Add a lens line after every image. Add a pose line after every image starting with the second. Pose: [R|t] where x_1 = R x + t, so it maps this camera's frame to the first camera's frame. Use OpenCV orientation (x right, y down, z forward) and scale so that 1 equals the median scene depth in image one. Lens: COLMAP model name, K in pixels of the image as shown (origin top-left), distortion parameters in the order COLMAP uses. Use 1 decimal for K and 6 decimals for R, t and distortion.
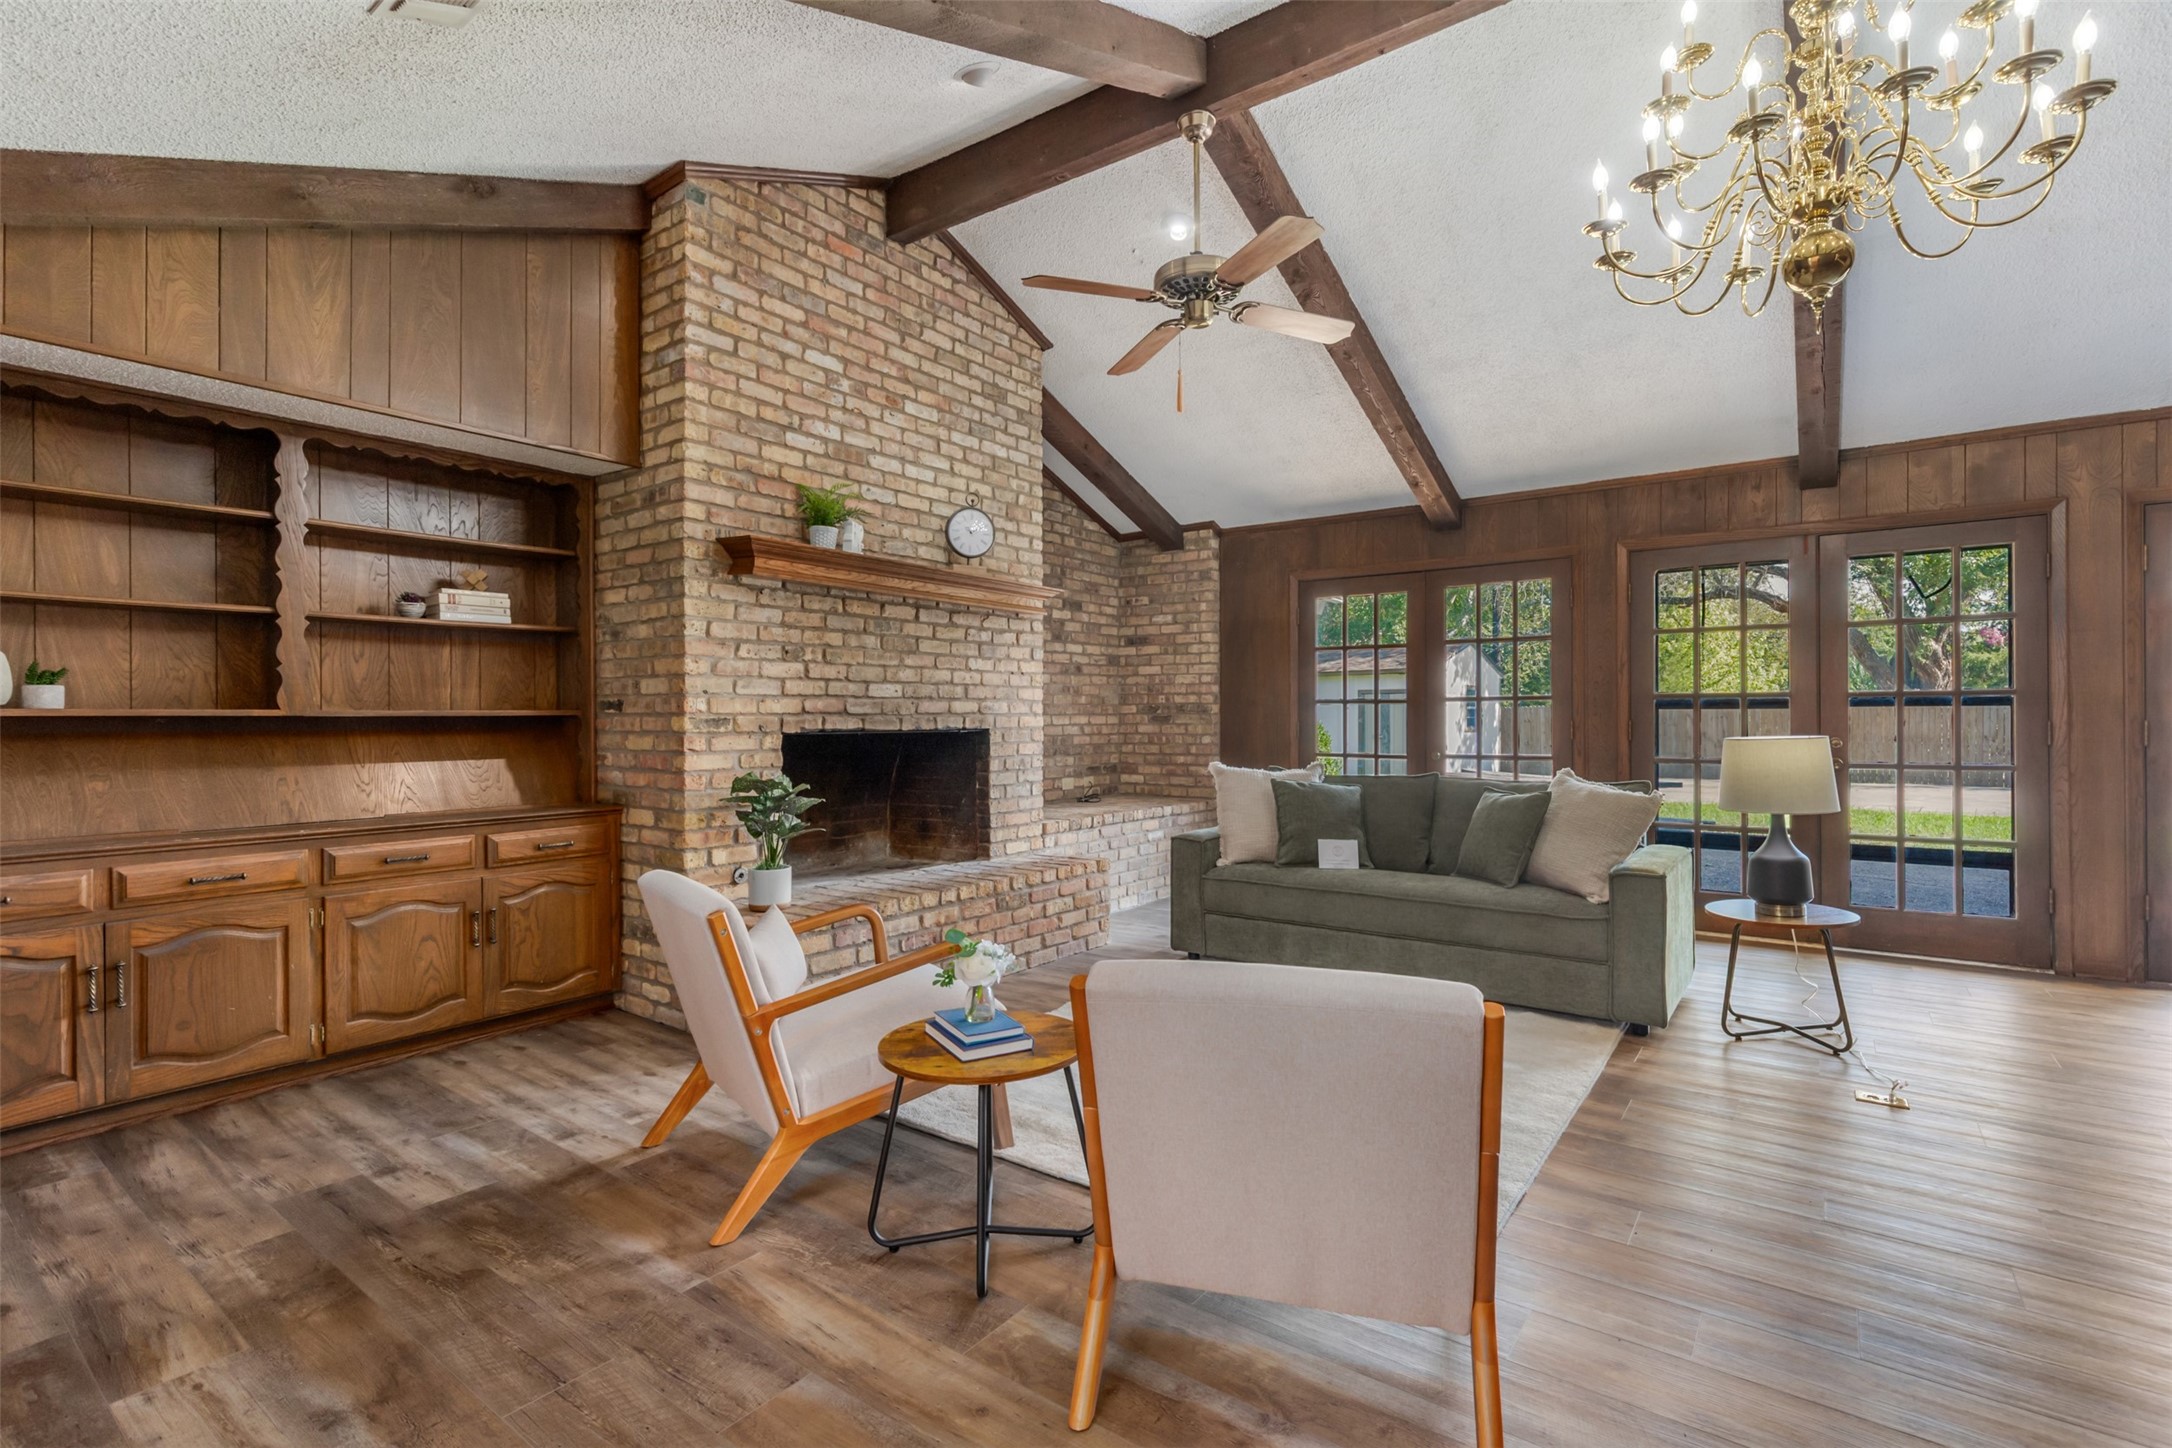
lens RADIAL K [[977.1, 0, 1080.3], [0, 977.1, 718.7], [0, 0, 1]] dist [0.002477, -0.000215]
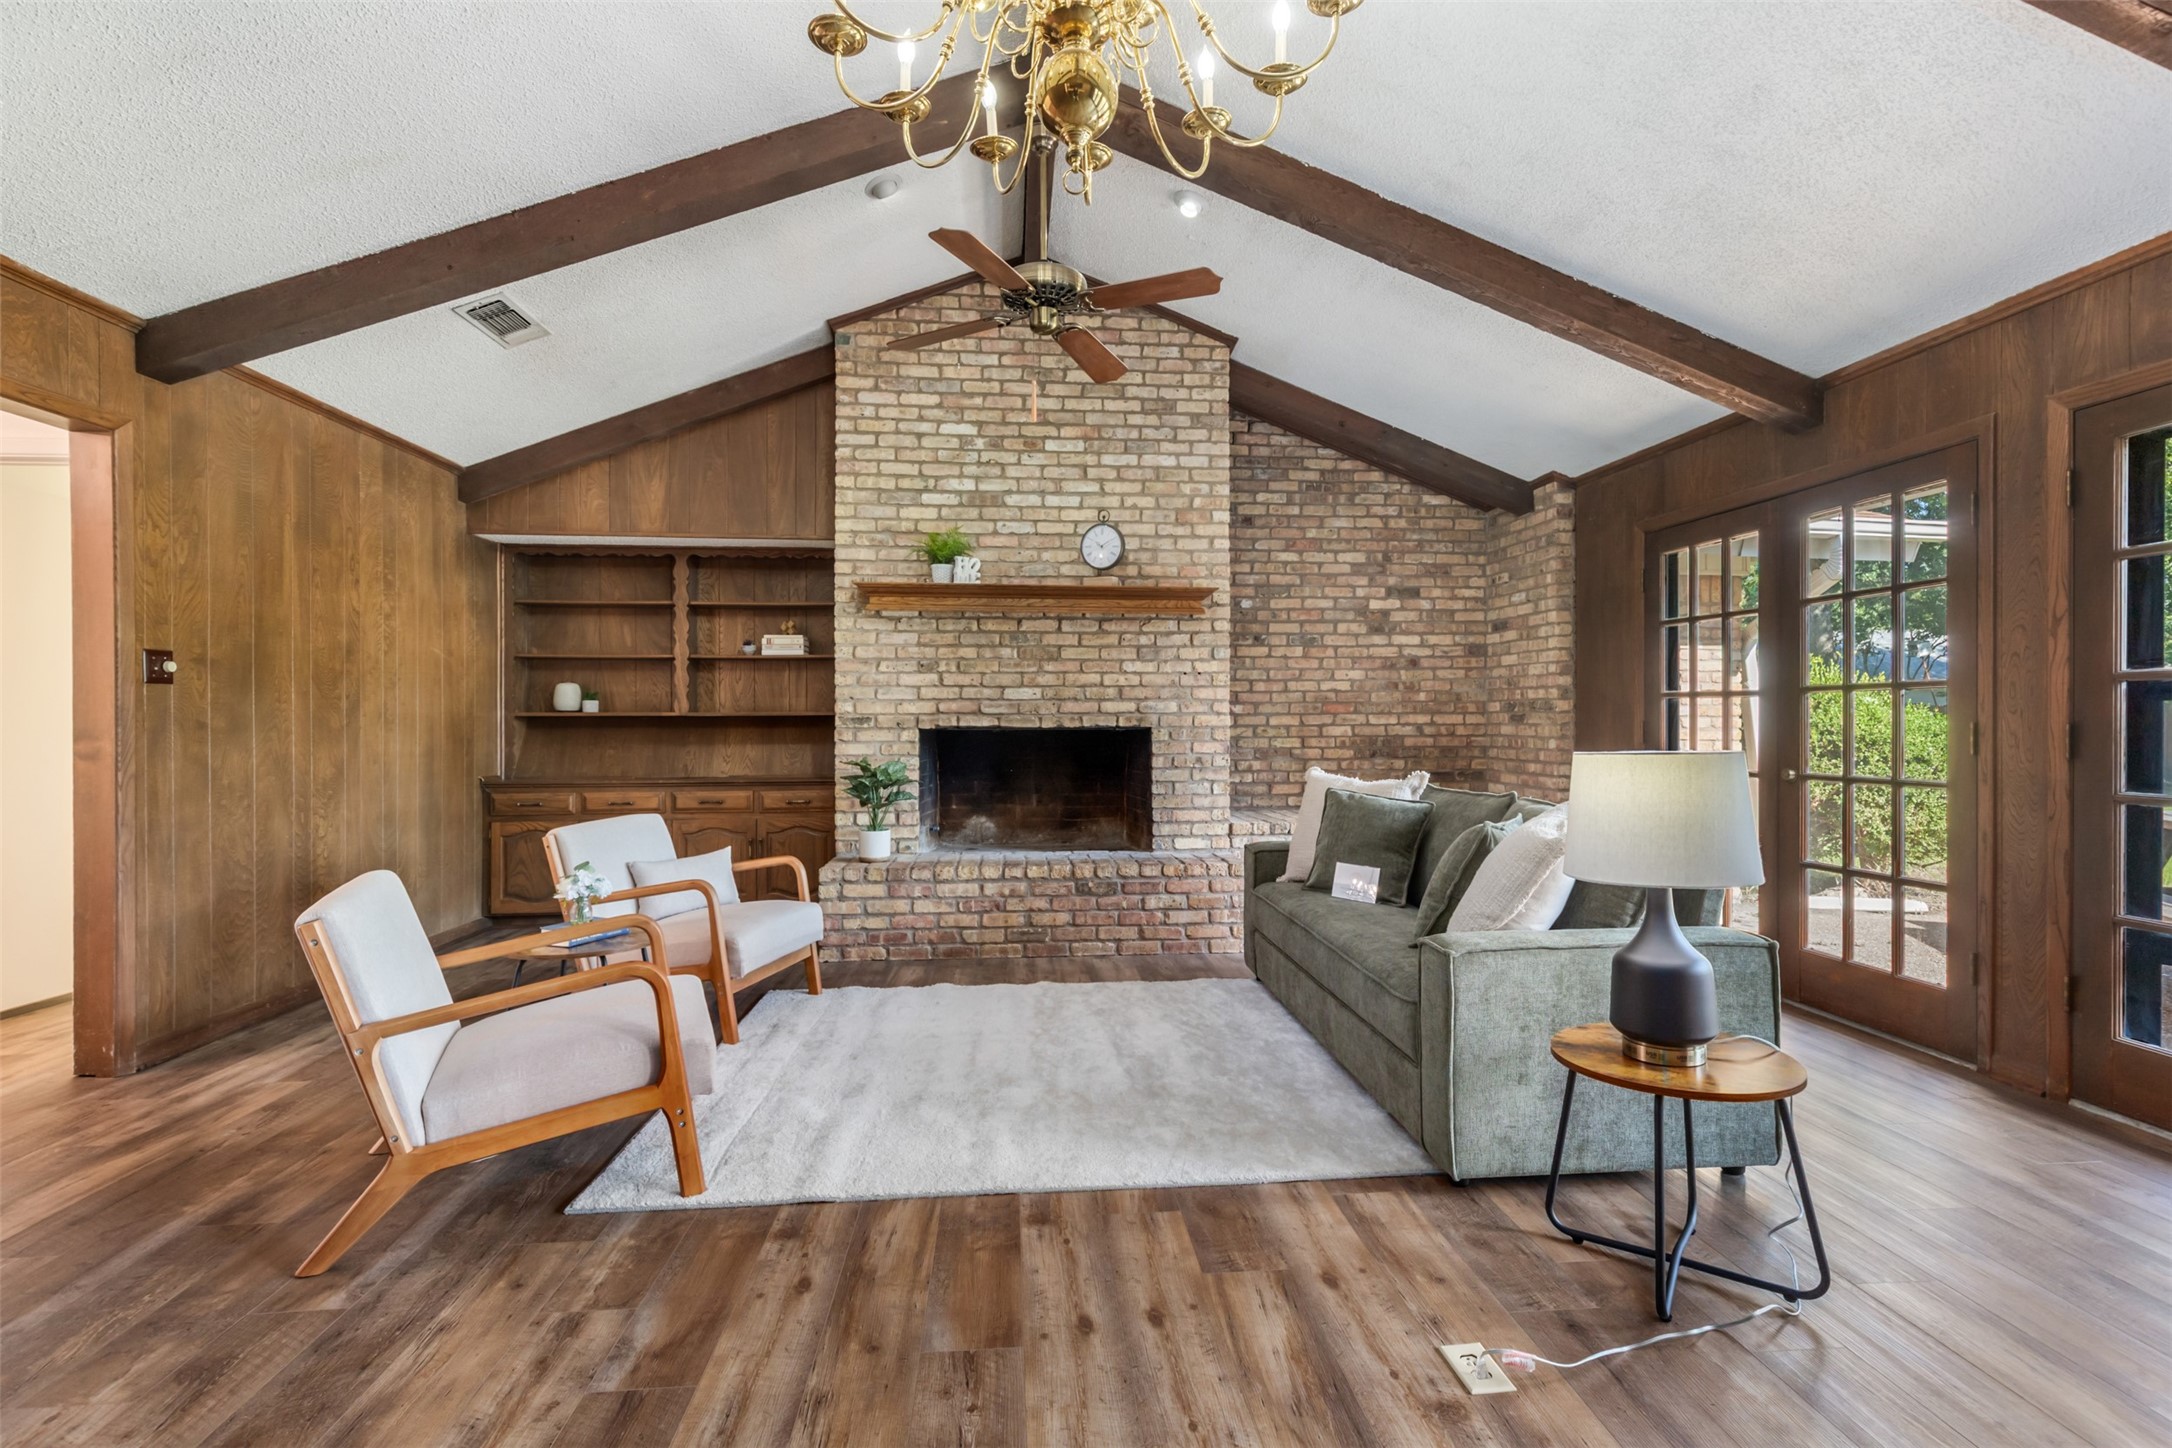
lens RADIAL K [[968.9, 0, 1099.0], [0, 968.9, 716.7], [0, 0, 1]] dist [0.004183, -0.000172]
pose [[0.670579, 0.000675, -0.741838, 0.718880], [-0.000716, 1.000000, 0.000262, -0.001526], [0.741838, 0.000356, 0.670580, 0.287526]]
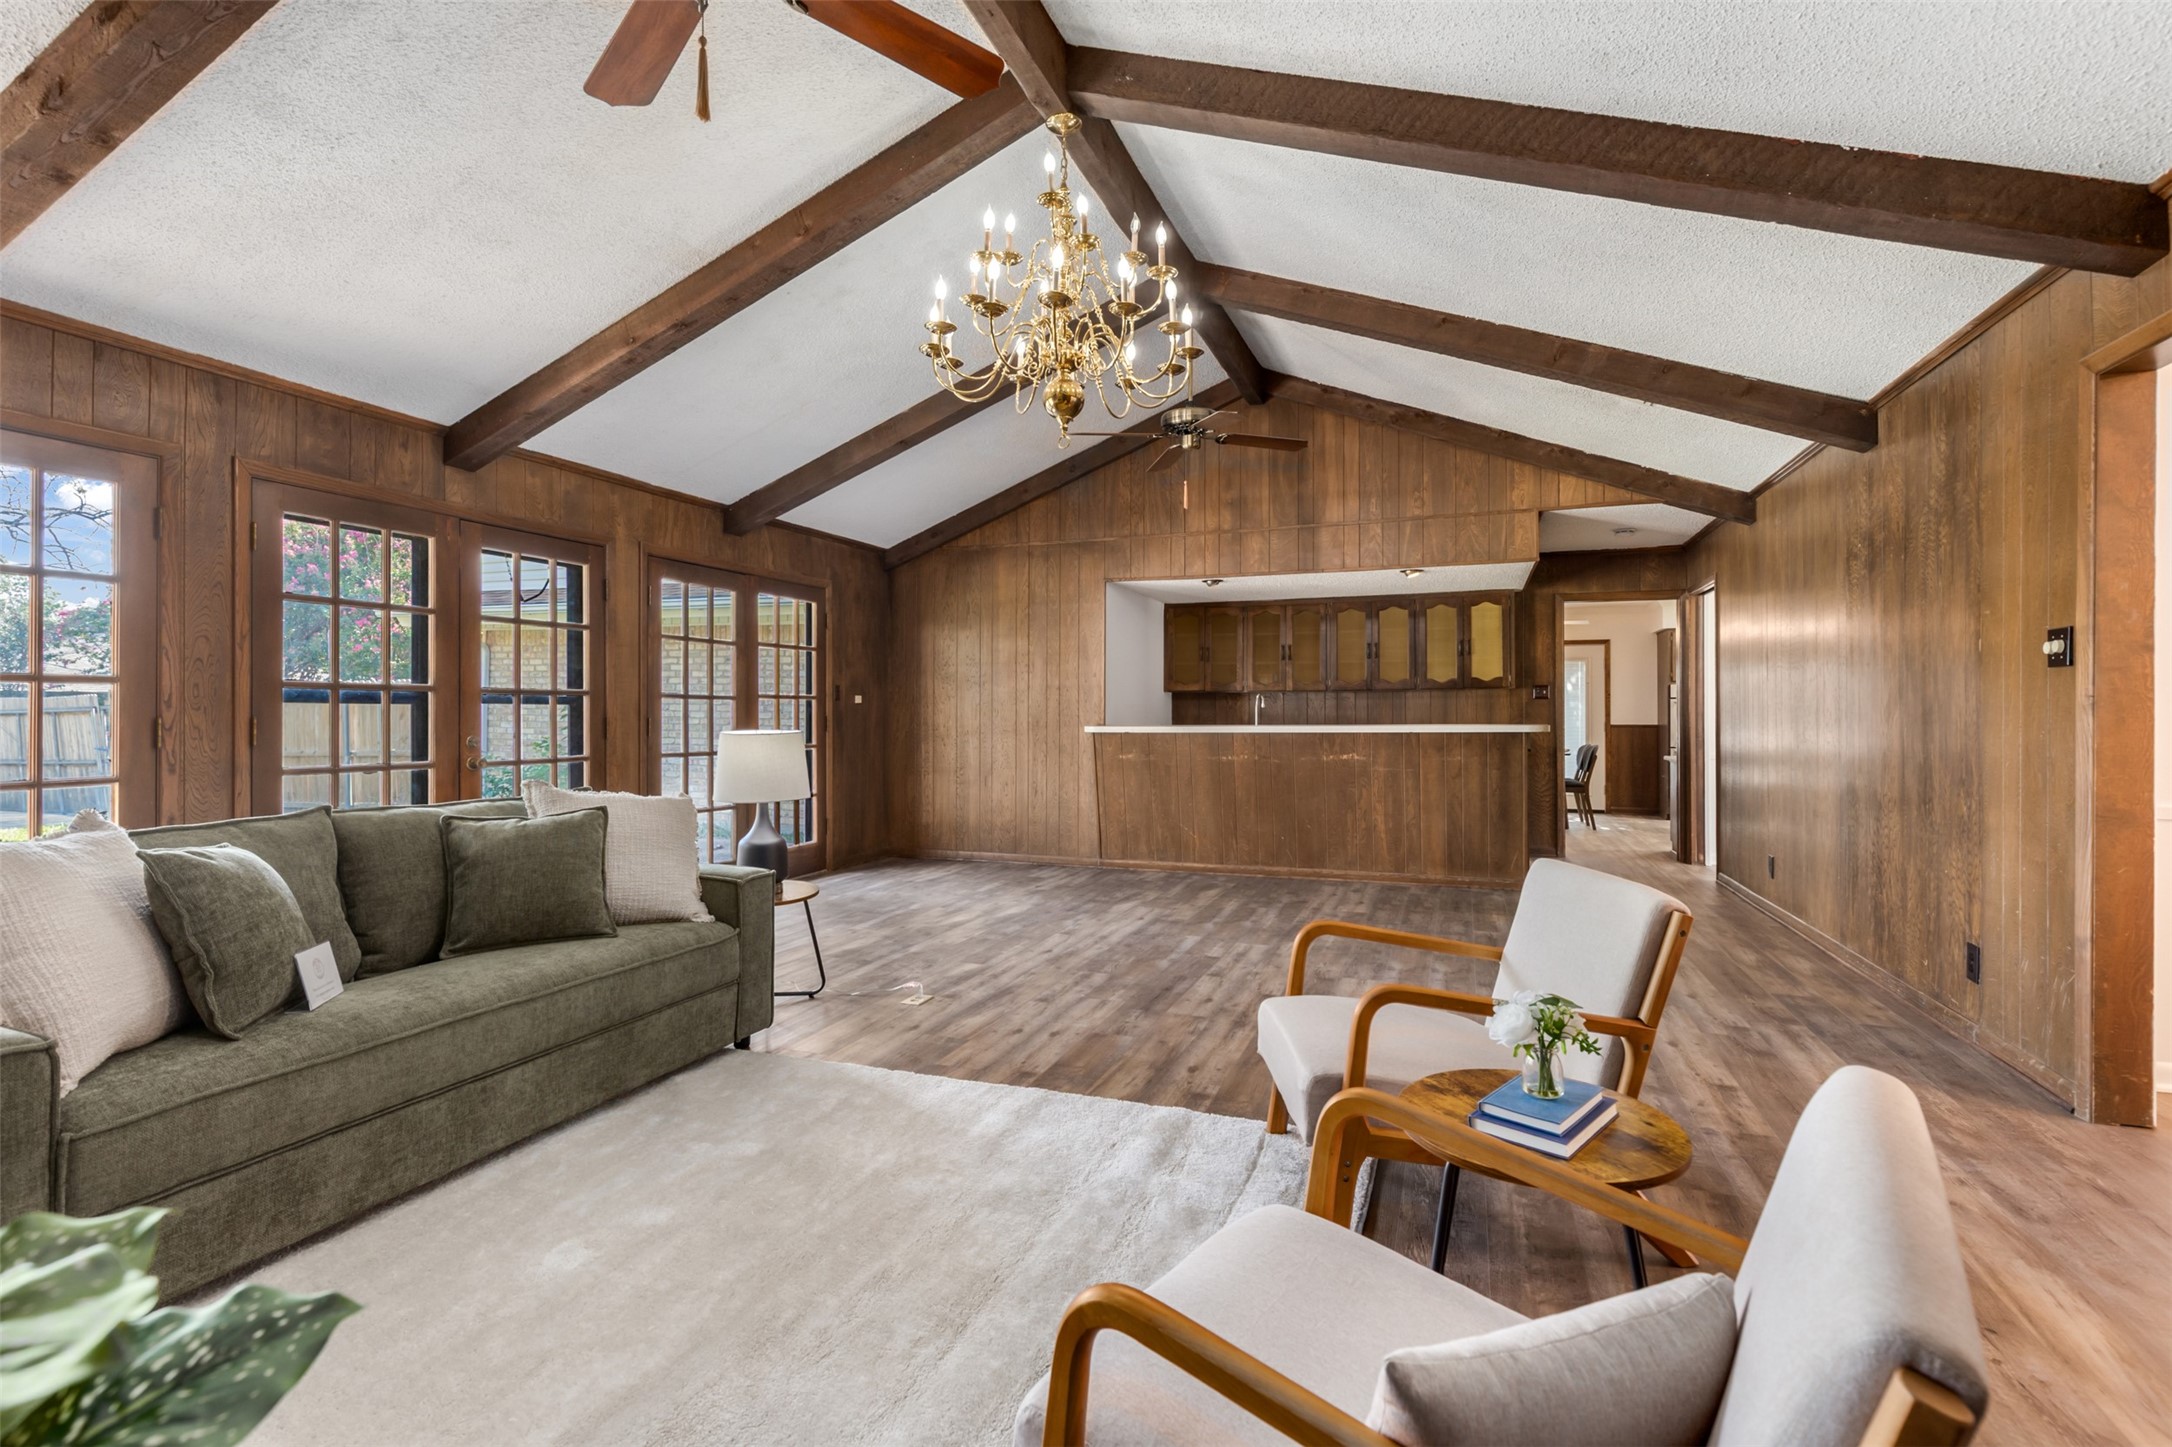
lens RADIAL K [[1009.2, 0, 1104.9], [0, 1009.2, 710.3], [0, 0, 1]] dist [0.012957, -0.000098]
pose [[-0.297771, 0.006800, 0.954613, -0.377242], [0.002285, 0.999977, -0.006410, 0.002169], [-0.954635, 0.000272, -0.297780, 0.761184]]
